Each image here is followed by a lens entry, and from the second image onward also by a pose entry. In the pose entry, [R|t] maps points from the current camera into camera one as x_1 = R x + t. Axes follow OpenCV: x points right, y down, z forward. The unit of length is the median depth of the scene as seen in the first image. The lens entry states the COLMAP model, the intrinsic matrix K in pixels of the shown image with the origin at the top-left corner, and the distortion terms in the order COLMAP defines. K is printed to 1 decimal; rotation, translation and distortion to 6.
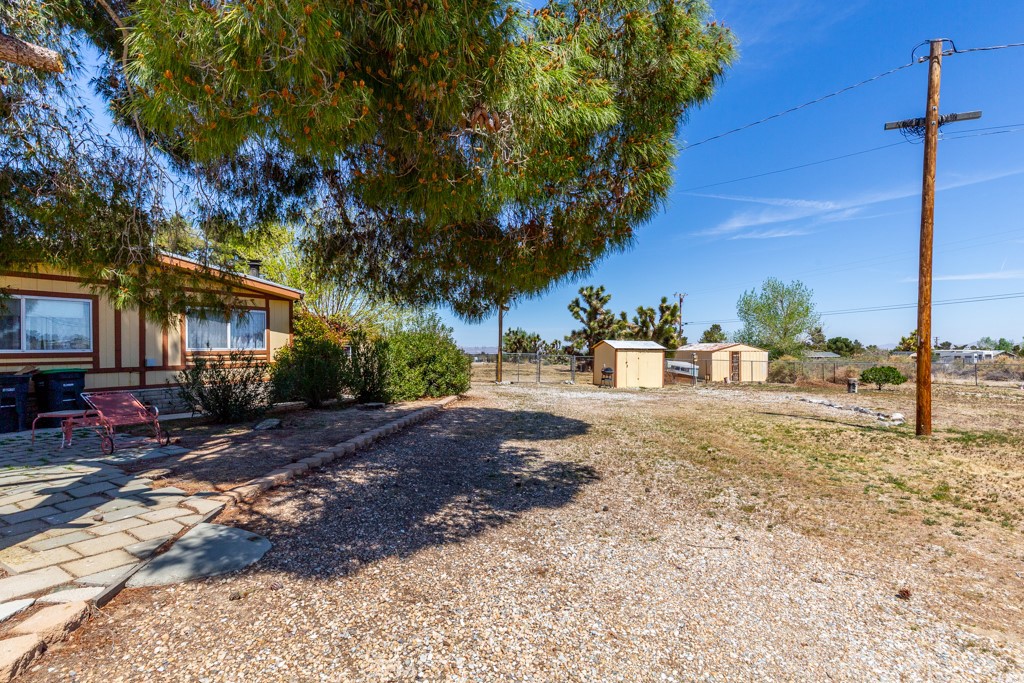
lens RADIAL K [[479.6, 0, 520.6], [0, 479.6, 344.9], [0, 0, 1]] dist [0.011807, -0.000452]
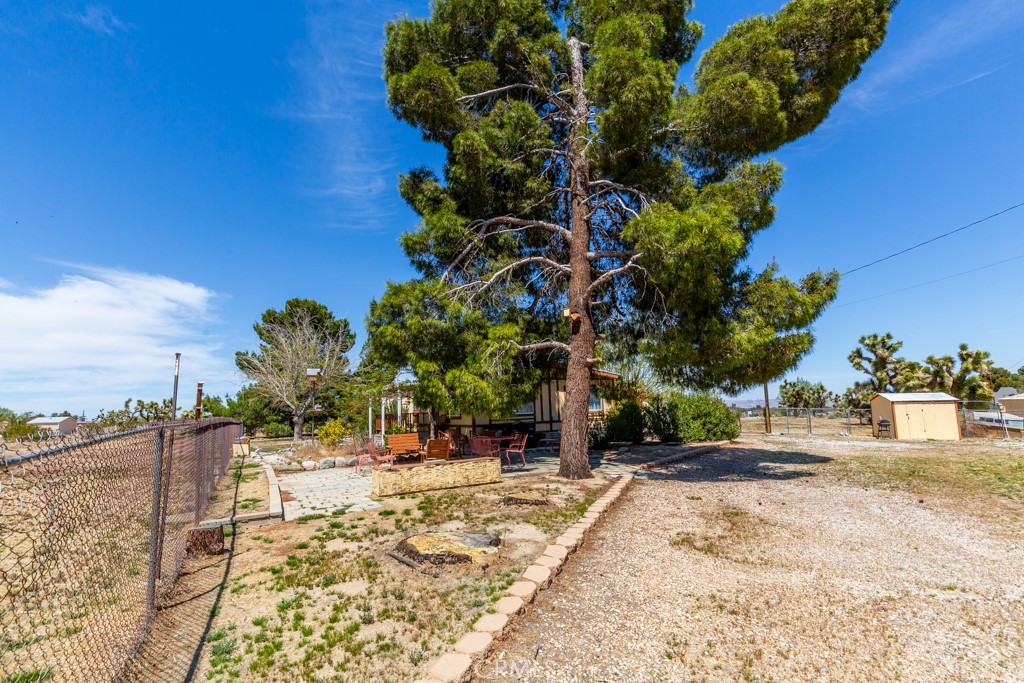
lens RADIAL K [[470.6, 0, 510.8], [0, 470.6, 344.3], [0, 0, 1]] dist [0.016475, -0.001373]
pose [[0.847841, -0.095400, -0.521597, 0.069642], [0.032707, 0.991218, -0.128128, -0.015715], [0.529240, 0.091572, 0.843516, -0.507219]]
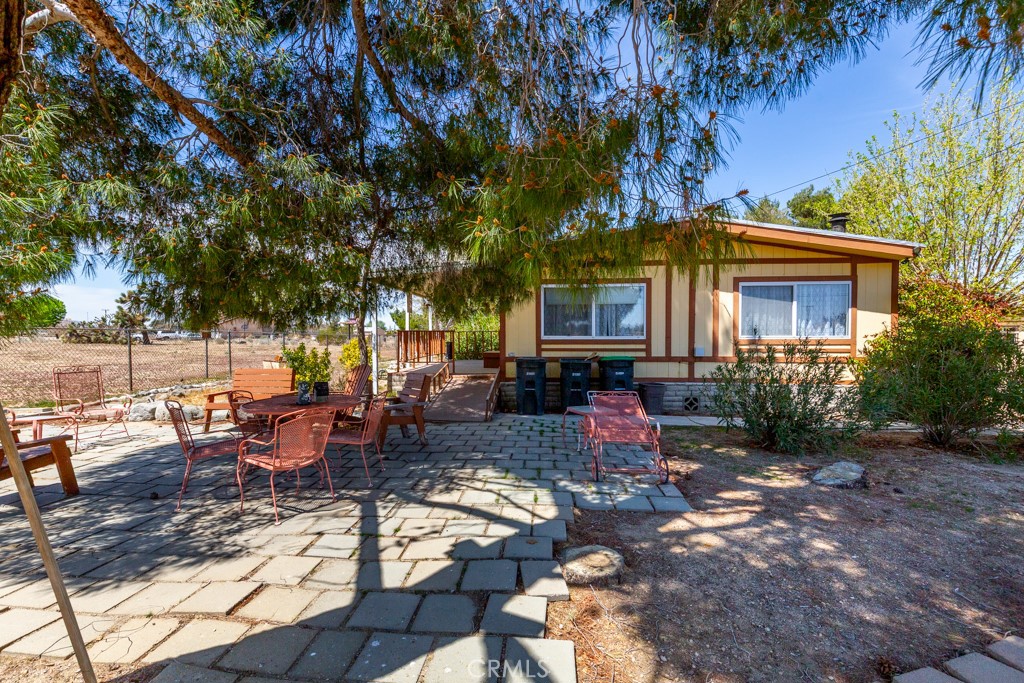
lens RADIAL K [[470.6, 0, 510.8], [0, 470.6, 344.3], [0, 0, 1]] dist [0.016475, -0.001373]
pose [[0.428408, 0.025235, -0.903233, -0.114163], [0.000080, 0.999609, 0.027966, -0.000266], [0.903585, -0.012053, 0.428239, 0.247627]]
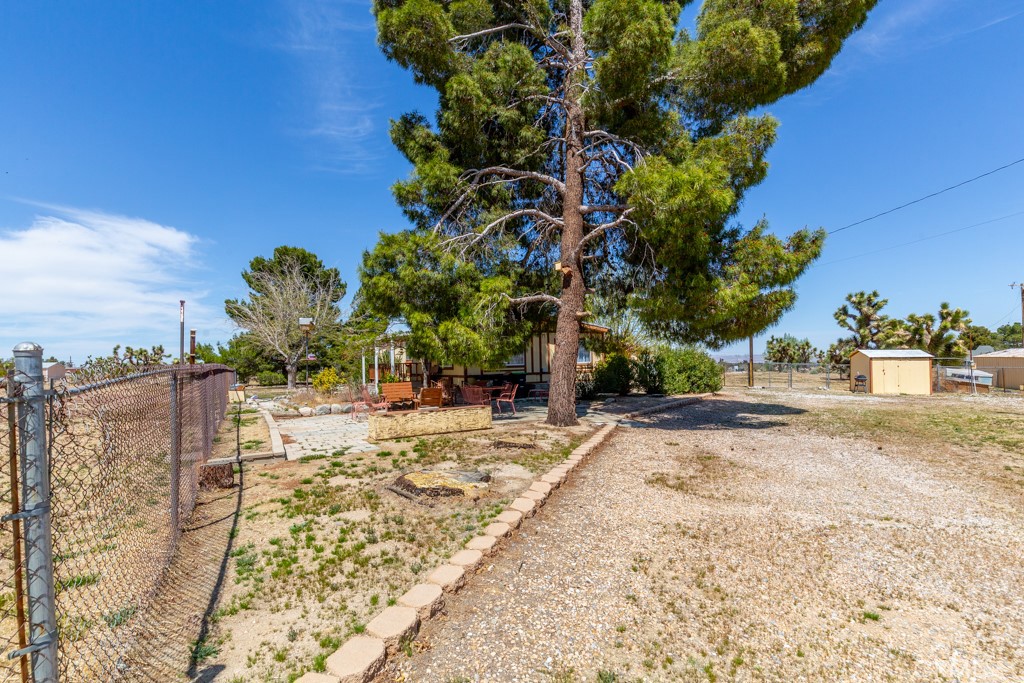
lens RADIAL K [[470.6, 0, 510.8], [0, 470.6, 344.3], [0, 0, 1]] dist [0.016475, -0.001373]
pose [[0.857822, -0.030853, -0.513020, 0.079815], [0.019609, 0.999434, -0.027318, -0.013812], [0.513572, 0.013374, 0.857942, -0.522819]]
